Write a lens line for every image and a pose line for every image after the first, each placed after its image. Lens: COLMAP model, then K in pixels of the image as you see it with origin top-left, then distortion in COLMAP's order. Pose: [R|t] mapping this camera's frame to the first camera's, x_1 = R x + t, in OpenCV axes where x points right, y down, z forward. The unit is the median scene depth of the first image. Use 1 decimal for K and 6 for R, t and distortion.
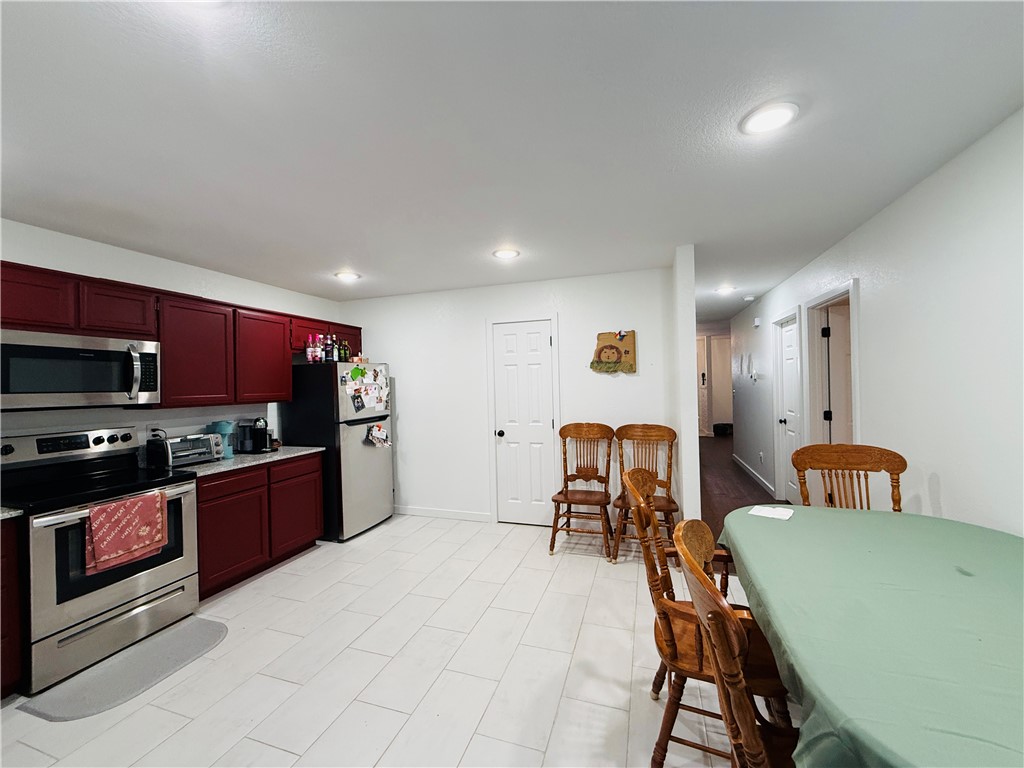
lens RADIAL K [[409.9, 0, 511.9], [0, 409.9, 384.9], [0, 0, 1]] dist [0.002135, 0.000103]
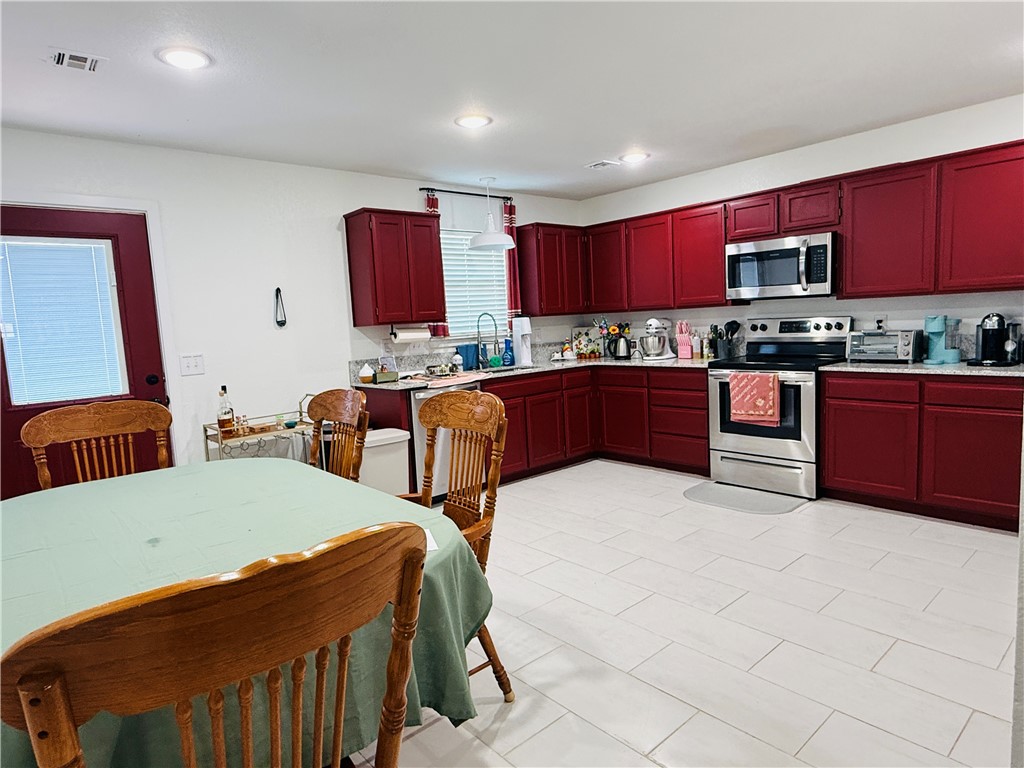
lens RADIAL K [[611.2, 0, 510.8], [0, 611.2, 383.2], [0, 0, 1]] dist [-0.002879, -0.000558]
pose [[-0.493896, 0.139465, -0.858263, 0.934738], [0.060938, 0.990178, 0.125833, 0.027572], [0.867383, 0.009847, -0.497544, 1.177171]]
